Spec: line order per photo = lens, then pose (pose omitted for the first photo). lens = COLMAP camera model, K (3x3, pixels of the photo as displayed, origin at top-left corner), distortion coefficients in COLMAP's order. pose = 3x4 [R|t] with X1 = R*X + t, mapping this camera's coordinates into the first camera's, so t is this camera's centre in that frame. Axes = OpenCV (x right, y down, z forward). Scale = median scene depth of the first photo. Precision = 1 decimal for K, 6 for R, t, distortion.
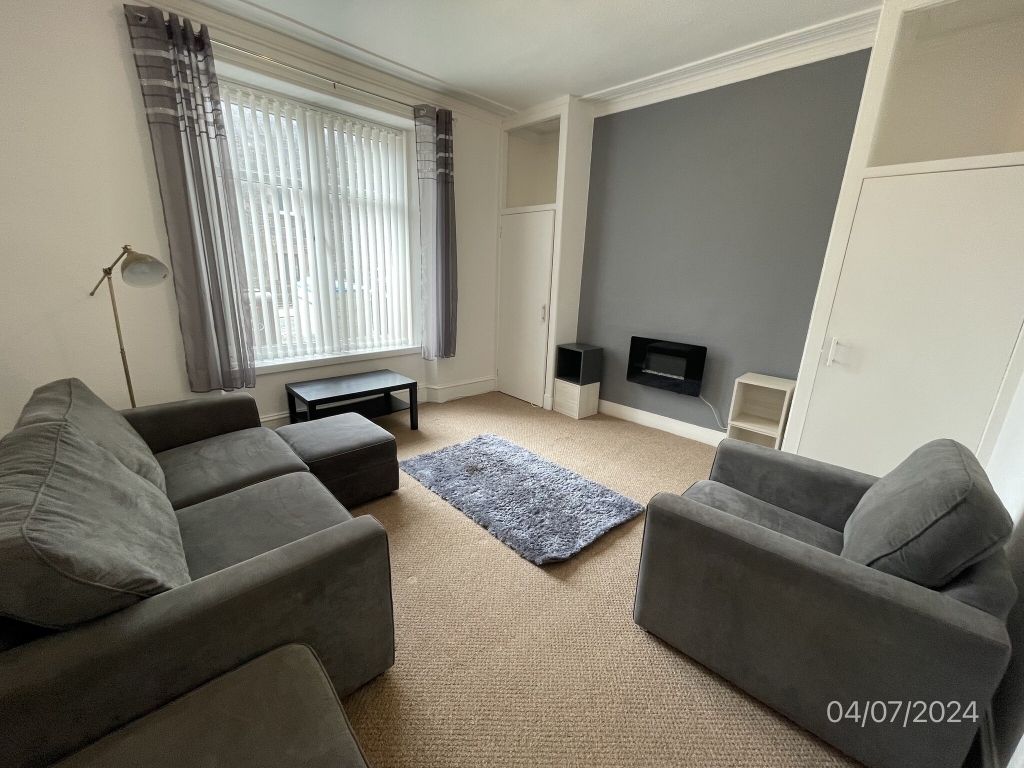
lens RADIAL K [[412.9, 0, 514.1], [0, 412.9, 383.6], [0, 0, 1]] dist [-0.000125, 0.000050]
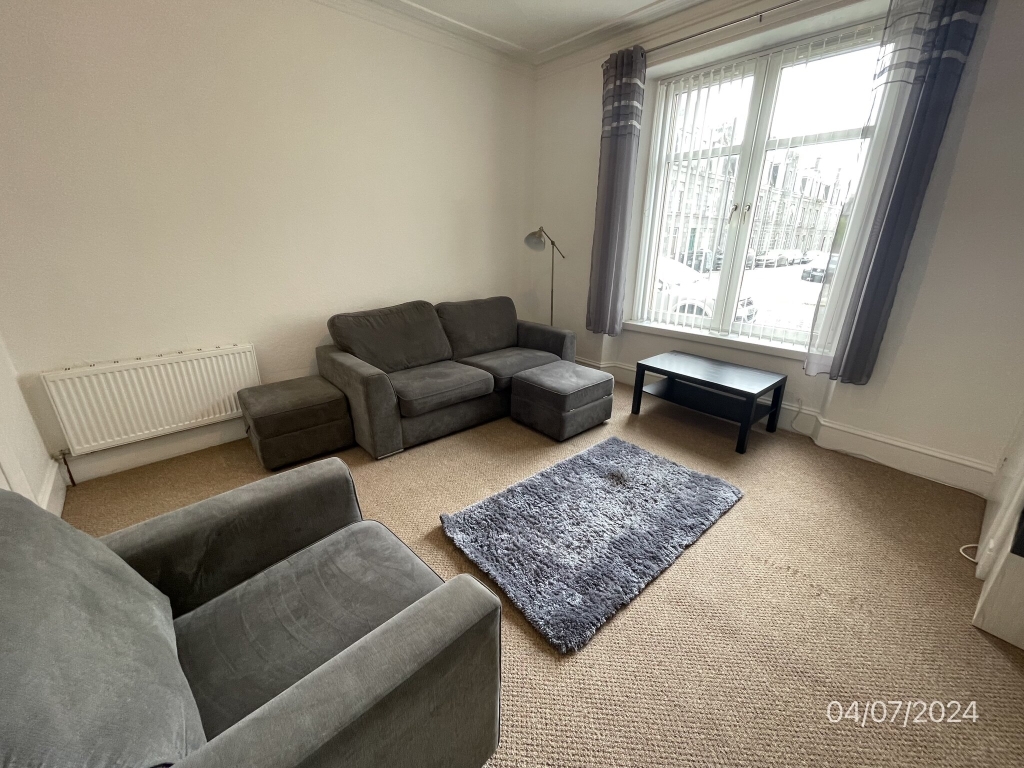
lens RADIAL K [[412.9, 0, 514.1], [0, 412.9, 383.6], [0, 0, 1]] dist [-0.000125, 0.000050]
pose [[-0.042386, 0.301663, -0.952472, 0.621077], [-0.272517, 0.913689, 0.301507, -0.154824], [0.961217, 0.272344, 0.043481, 0.683423]]
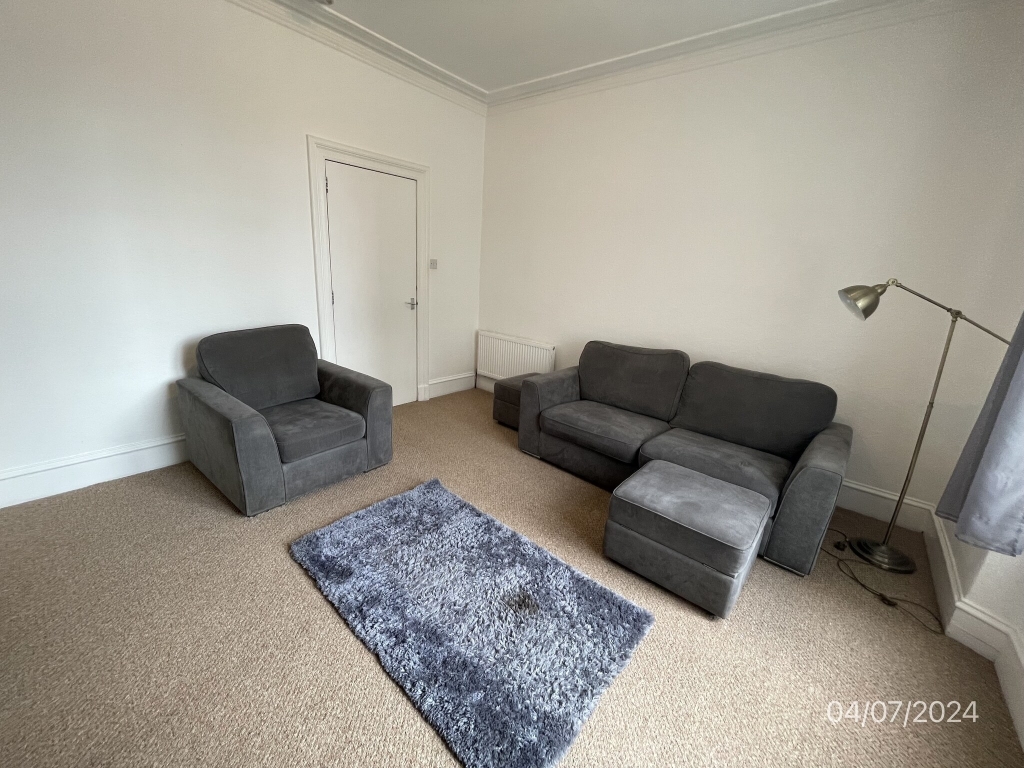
lens RADIAL K [[412.9, 0, 514.1], [0, 412.9, 383.6], [0, 0, 1]] dist [-0.000125, 0.000050]
pose [[-0.990212, -0.076880, -0.116493, 0.001418], [-0.126575, 0.846360, 0.517353, -0.352573], [0.058821, 0.527034, -0.847806, 1.288567]]
